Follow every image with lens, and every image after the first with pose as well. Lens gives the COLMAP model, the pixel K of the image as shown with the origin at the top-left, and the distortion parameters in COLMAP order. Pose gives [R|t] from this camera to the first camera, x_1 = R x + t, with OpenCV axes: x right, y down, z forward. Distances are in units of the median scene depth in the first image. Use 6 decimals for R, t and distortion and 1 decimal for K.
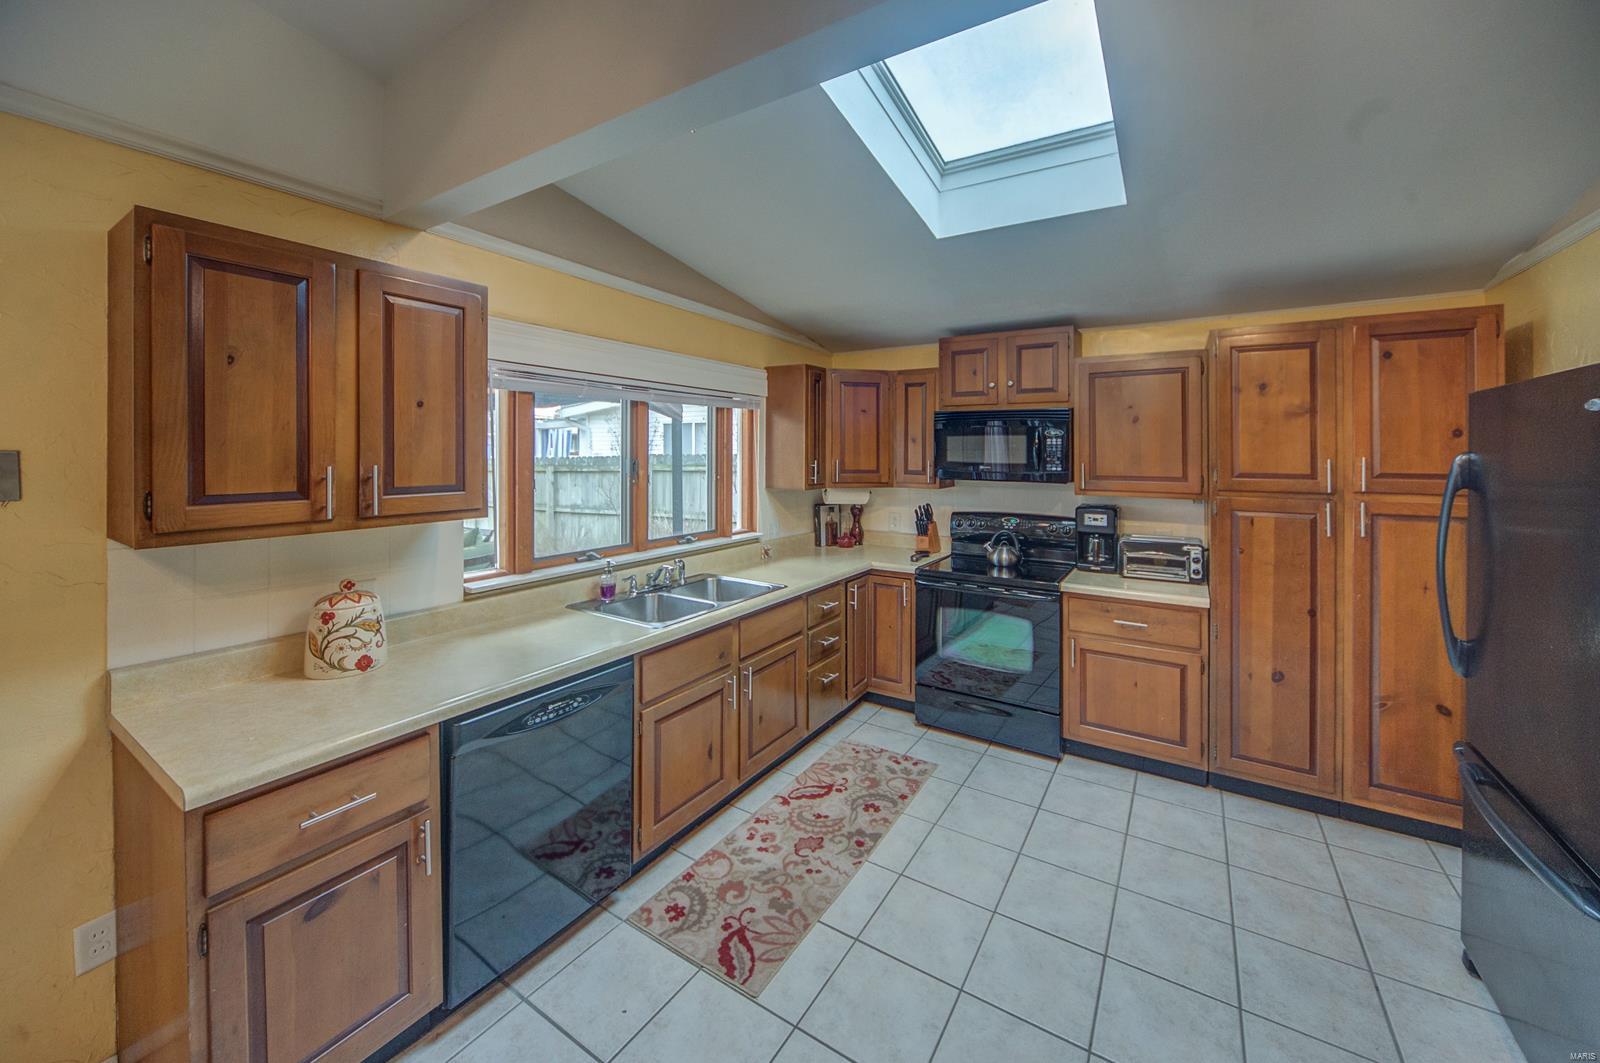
lens RADIAL K [[605.4, 0, 799.5], [0, 605.4, 453.1], [0, 0, 1]] dist [-0.001710, 0.000059]
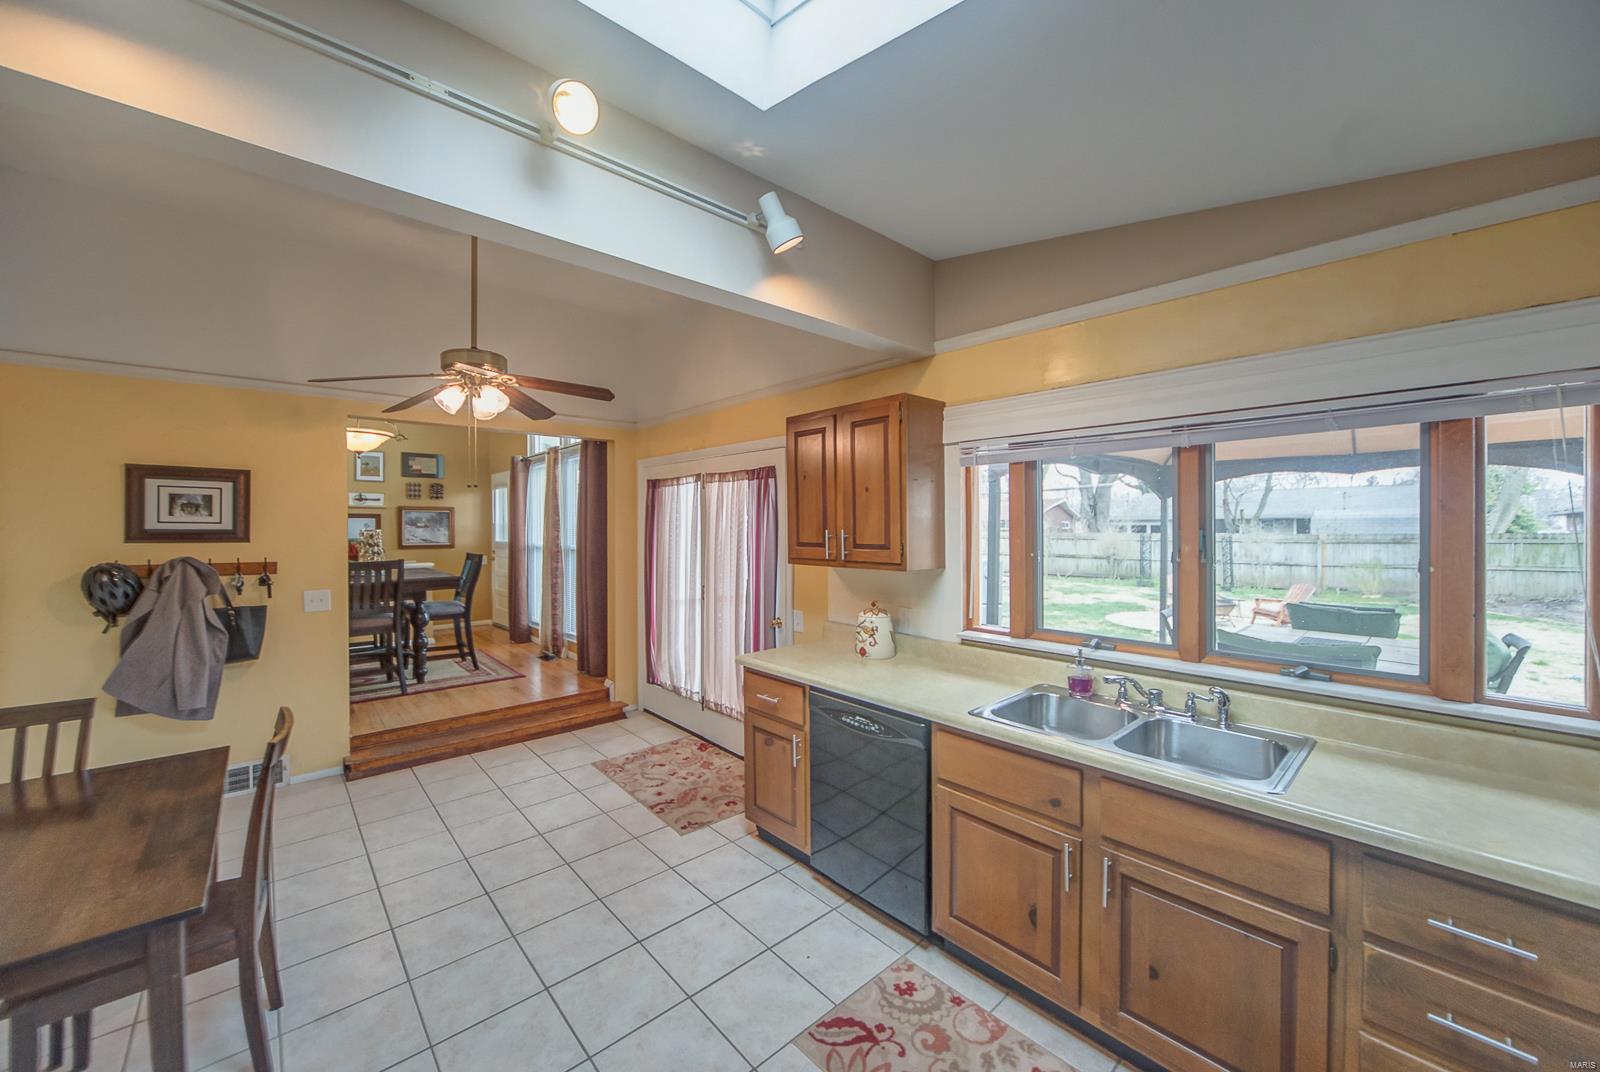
lens RADIAL K [[600.8, 0, 771.9], [0, 600.8, 533.1], [0, 0, 1]] dist [-0.000875, -0.000026]
pose [[-0.284970, 0.010525, -0.958479, 0.539085], [0.002304, 0.999944, 0.010295, 0.005946], [0.958534, 0.000726, -0.284978, 0.735153]]
